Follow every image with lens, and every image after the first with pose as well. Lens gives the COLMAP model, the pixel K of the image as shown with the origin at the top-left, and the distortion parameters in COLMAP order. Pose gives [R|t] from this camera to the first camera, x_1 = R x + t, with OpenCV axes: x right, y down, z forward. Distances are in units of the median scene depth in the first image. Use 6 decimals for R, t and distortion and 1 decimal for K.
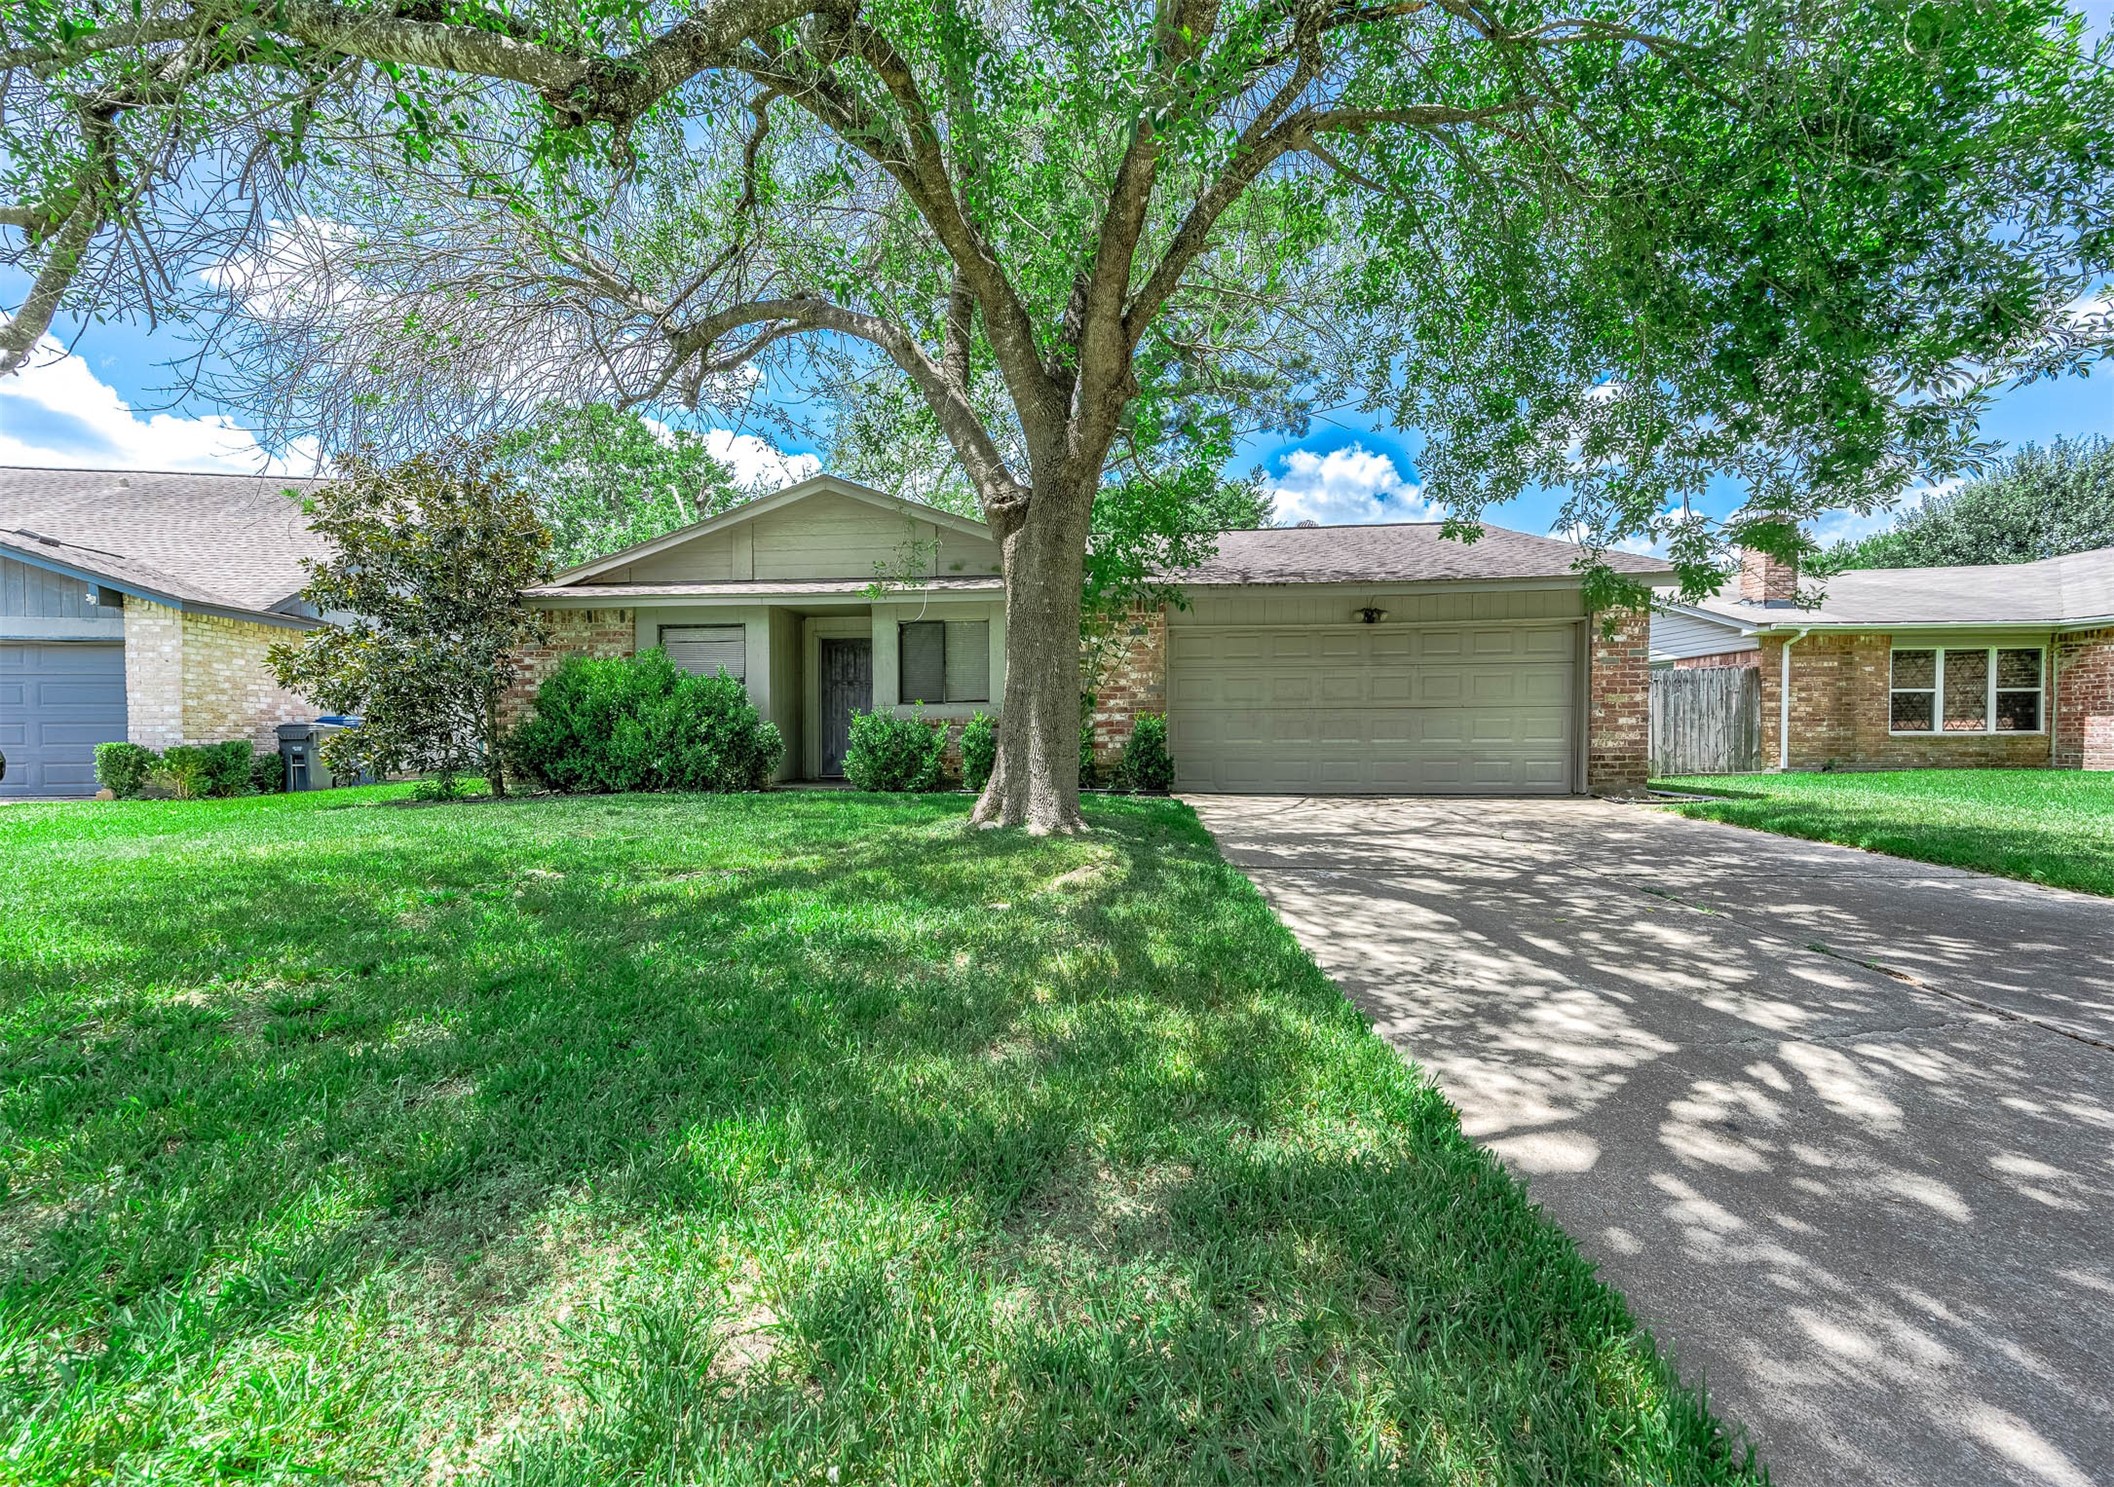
lens RADIAL K [[884.0, 0, 1034.7], [0, 884.0, 738.7], [0, 0, 1]] dist [0.025240, -0.000014]
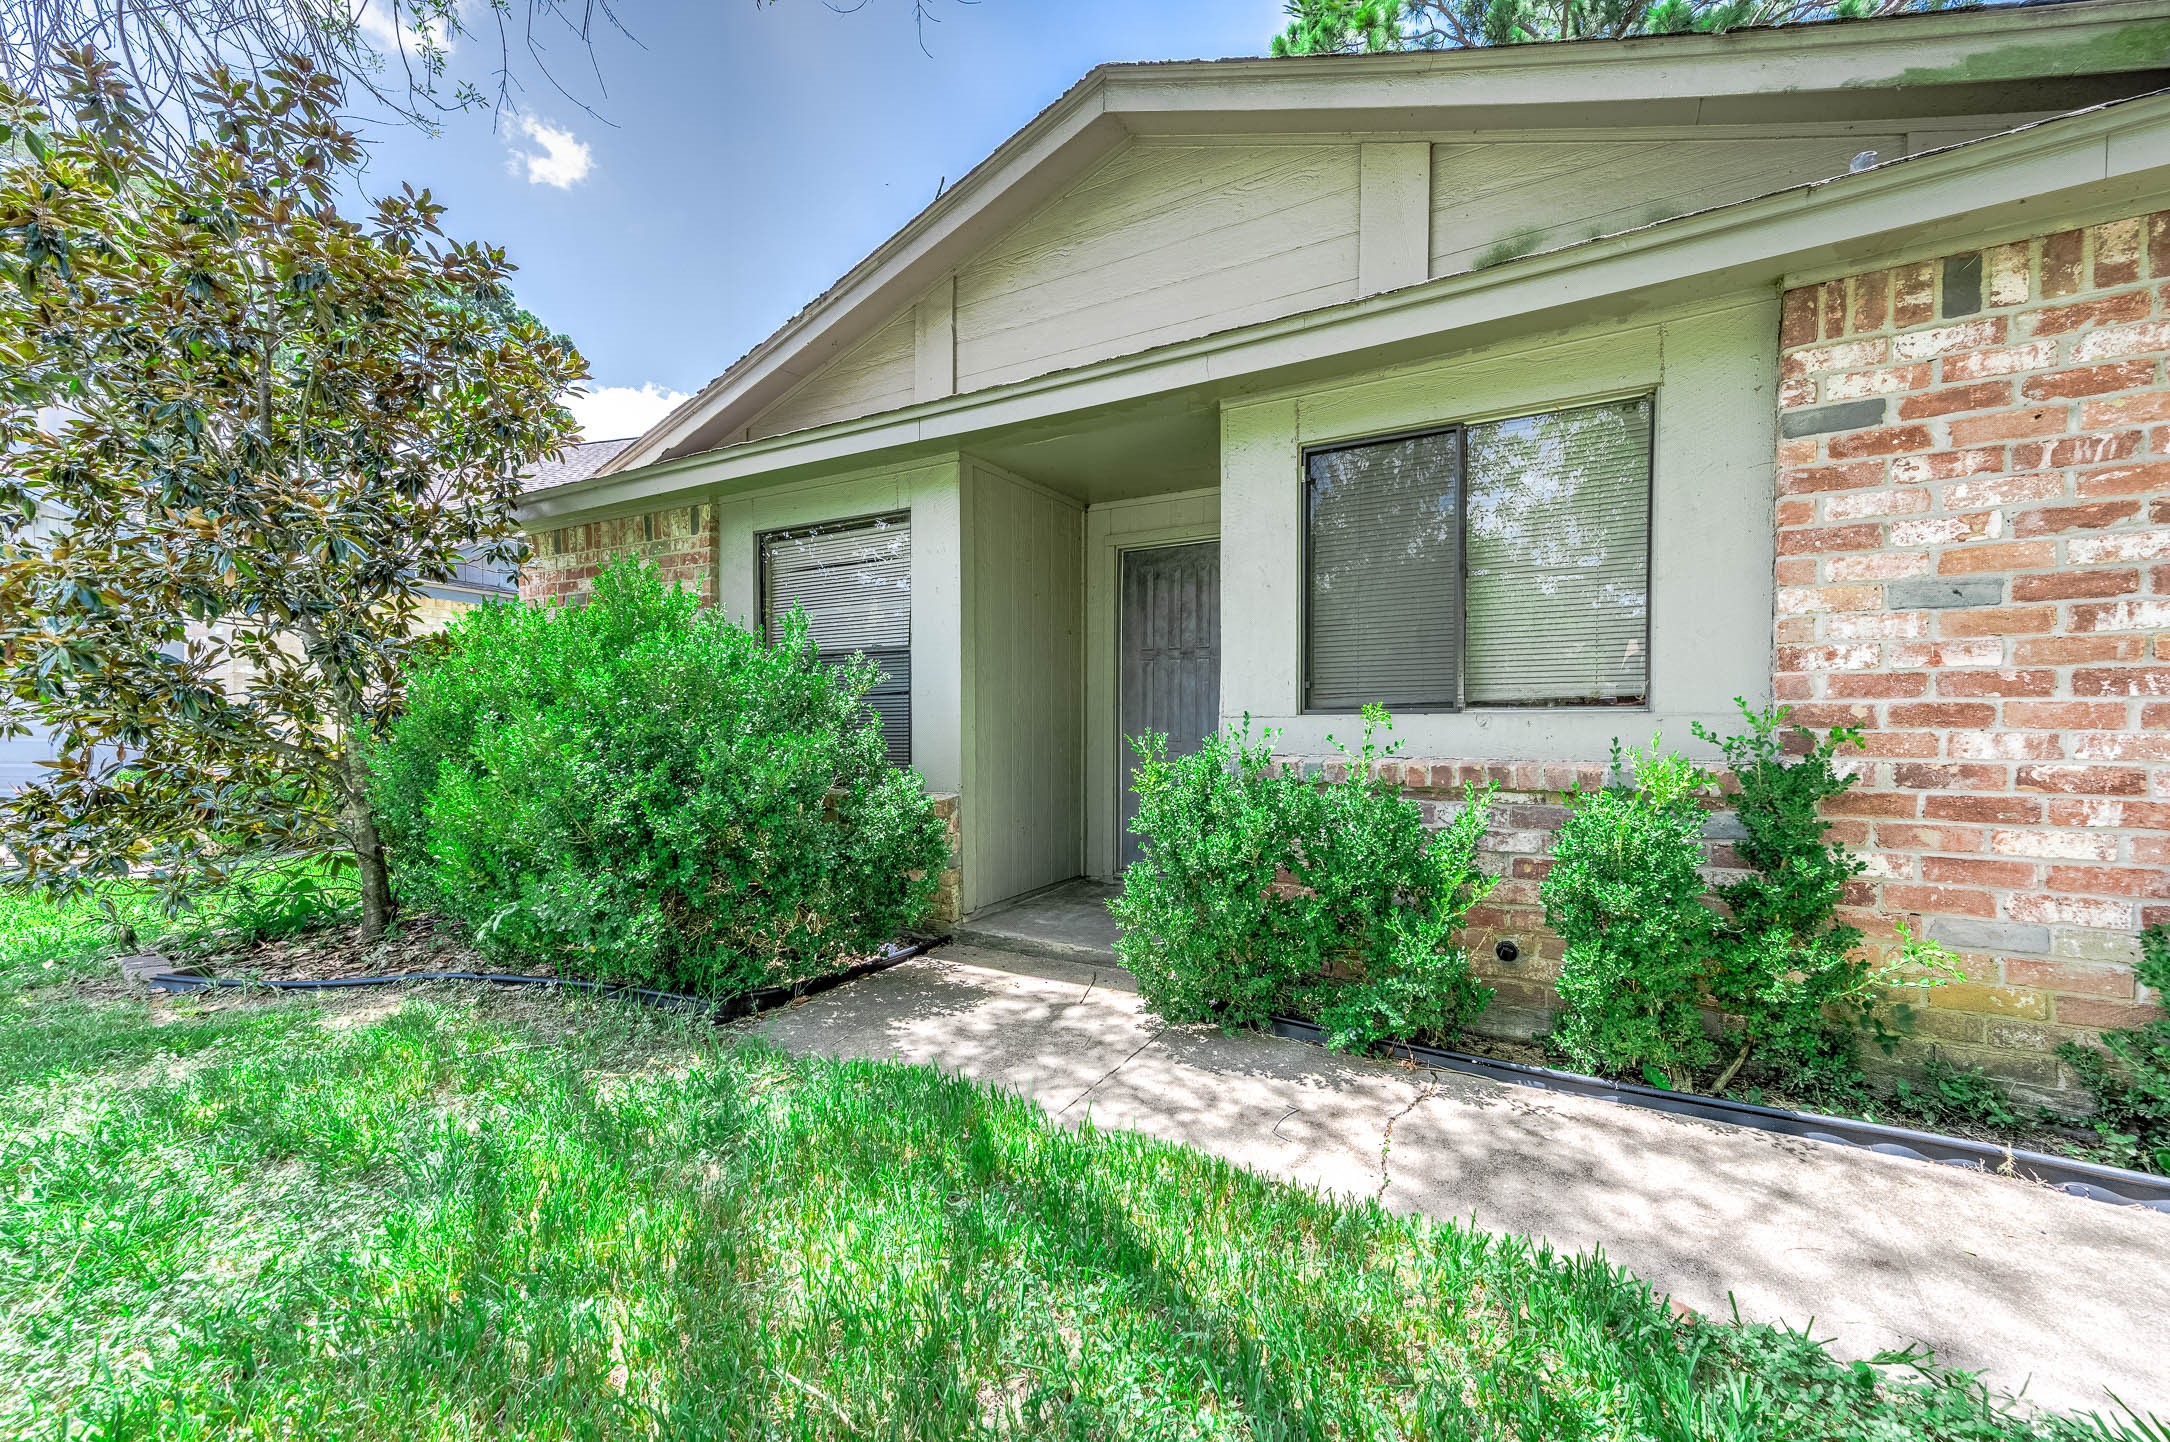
lens RADIAL K [[857.0, 0, 1086.1], [0, 857.0, 712.3], [0, 0, 1]] dist [0.018786, 0.000004]
pose [[0.912041, 0.000621, -0.410098, -0.101662], [-0.001651, 0.999996, -0.002158, -0.039378], [0.410095, 0.002645, 0.912039, 0.714766]]
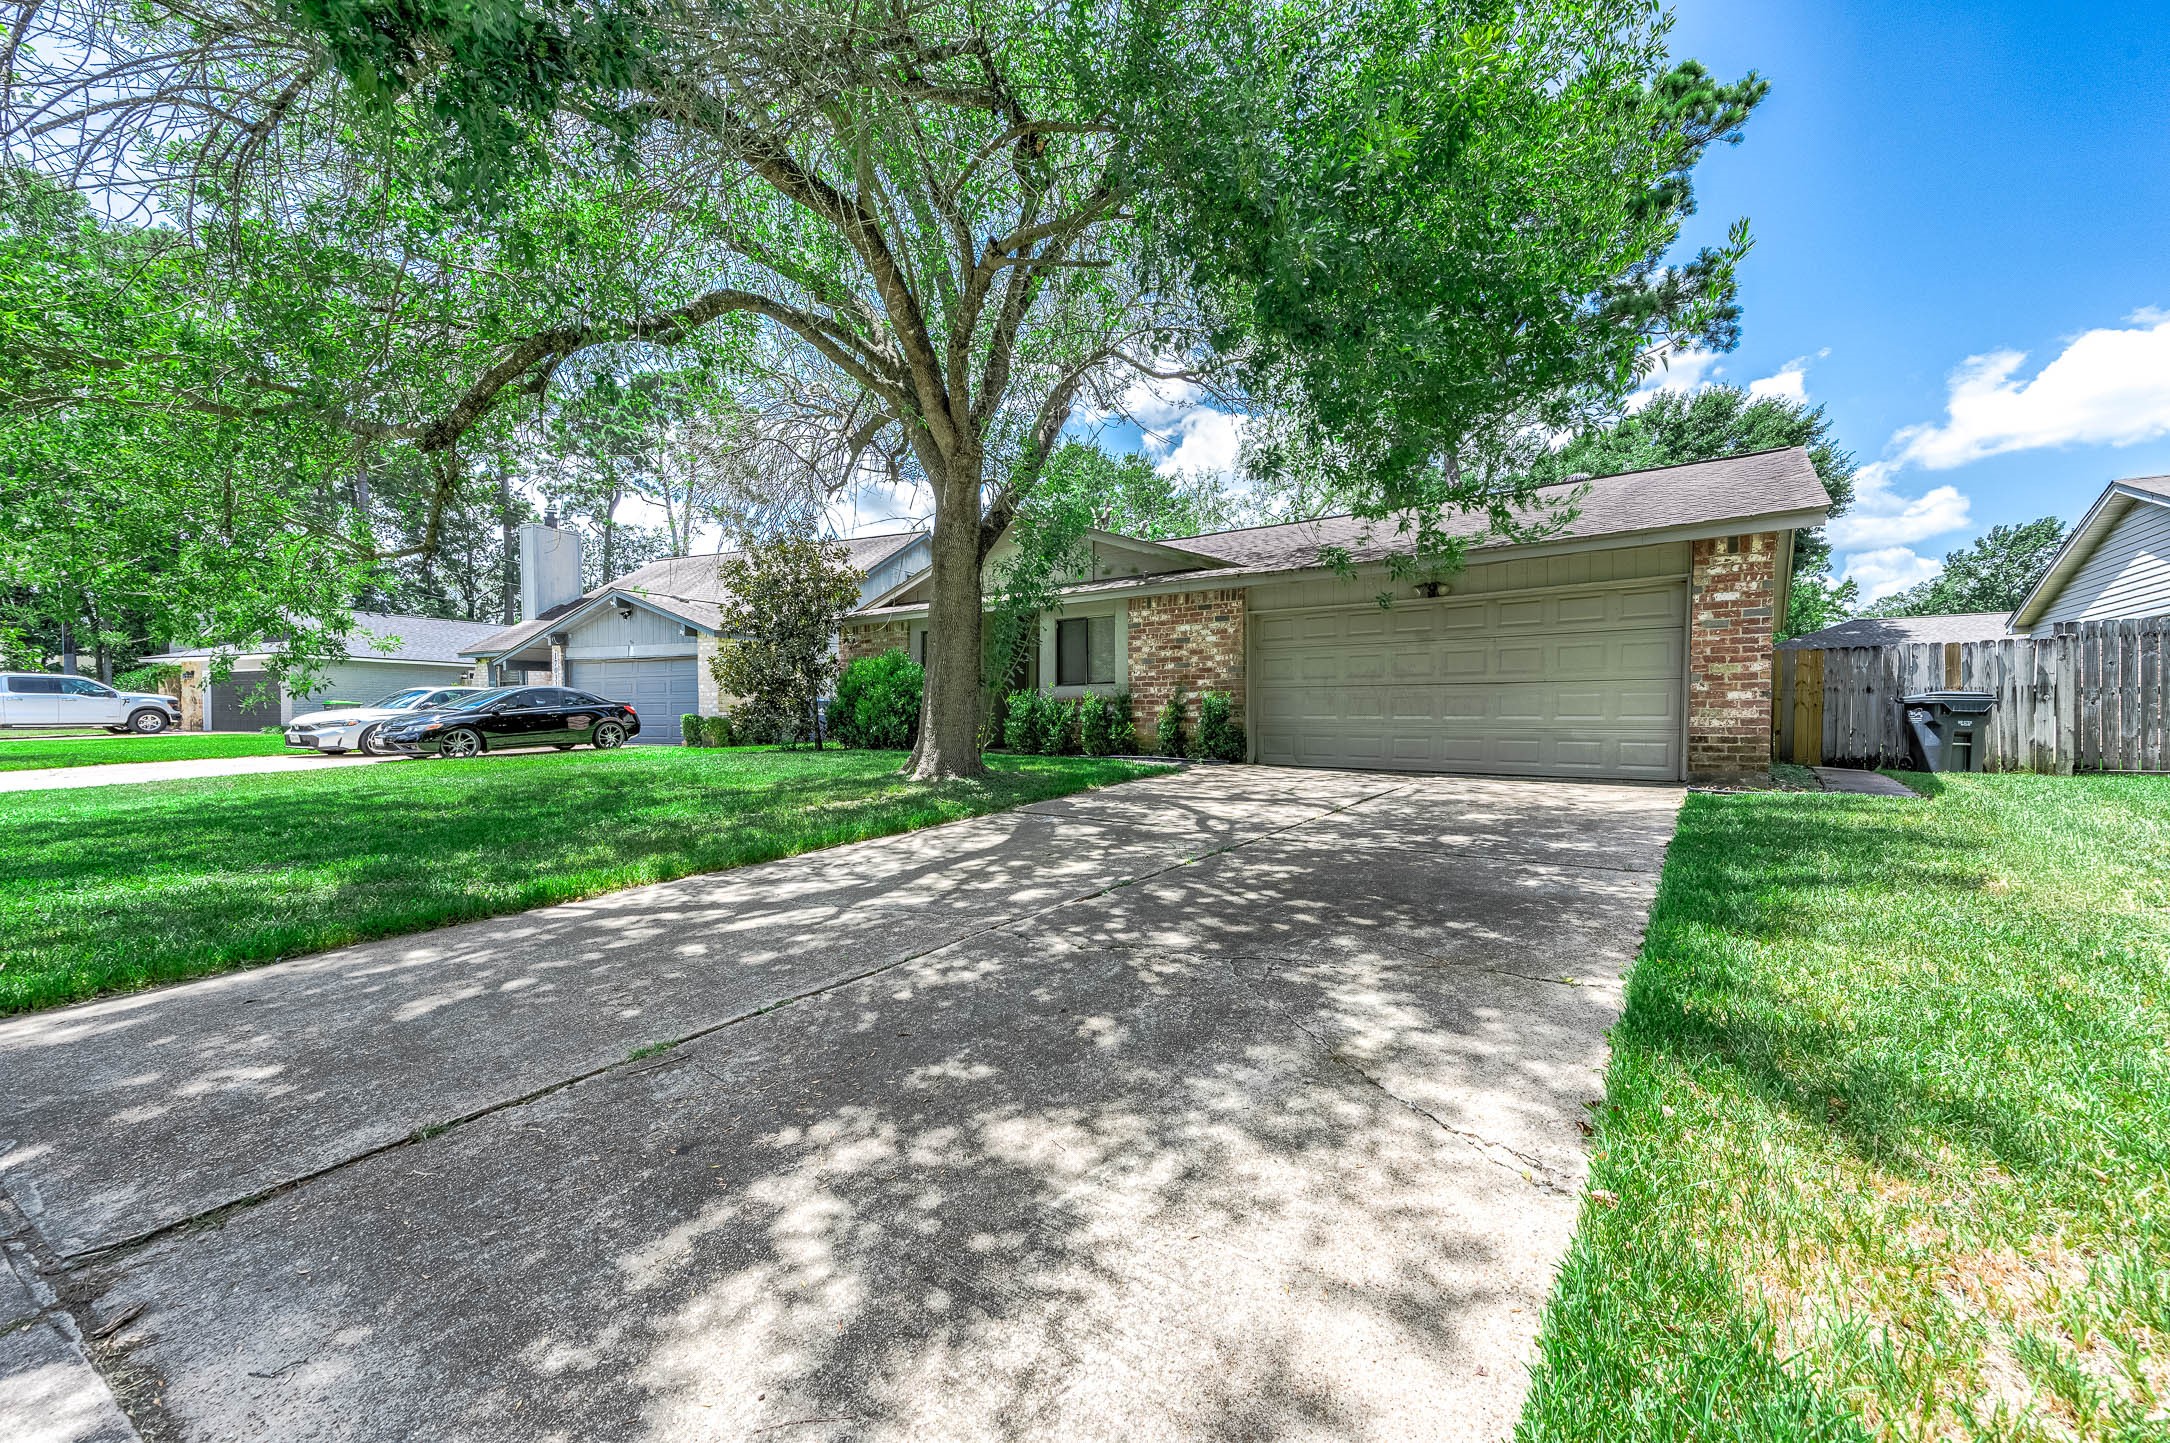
lens RADIAL K [[857.0, 0, 1086.1], [0, 857.0, 712.8], [0, 0, 1]] dist [0.018786, 0.000004]
pose [[0.844198, 0.004074, -0.536016, 0.551964], [-0.005470, 0.999985, -0.001015, 0.000368], [0.536004, 0.003789, 0.844207, -0.003880]]
